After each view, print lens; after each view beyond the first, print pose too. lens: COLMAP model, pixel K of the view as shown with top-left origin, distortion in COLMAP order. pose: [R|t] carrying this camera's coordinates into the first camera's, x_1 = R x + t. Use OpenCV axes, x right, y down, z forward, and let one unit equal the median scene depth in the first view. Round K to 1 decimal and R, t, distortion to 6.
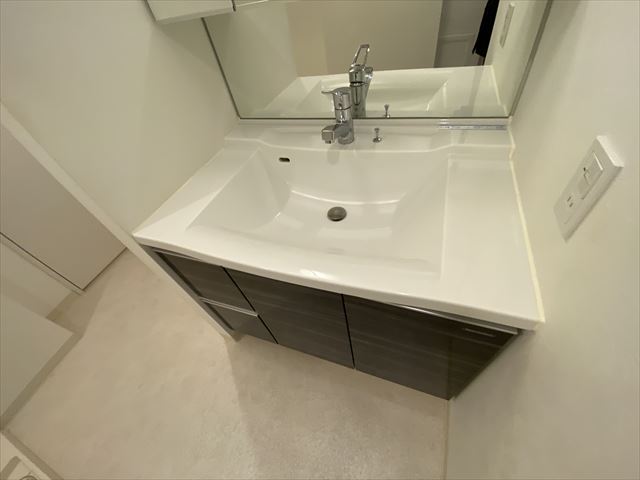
lens RADIAL K [[259.6, 0, 319.0], [0, 259.6, 238.5], [0, 0, 1]] dist [0.038891, -0.029564]
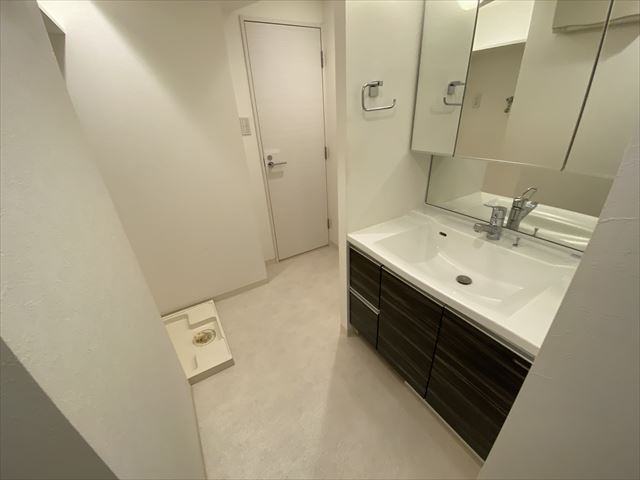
lens RADIAL K [[259.6, 0, 319.0], [0, 259.6, 238.5], [0, 0, 1]] dist [0.038891, -0.029564]
pose [[0.766327, 0.387295, -0.512587, 0.108534], [-0.515715, 0.846638, -0.131309, 0.305882], [0.383120, 0.364975, 0.848535, -0.587915]]
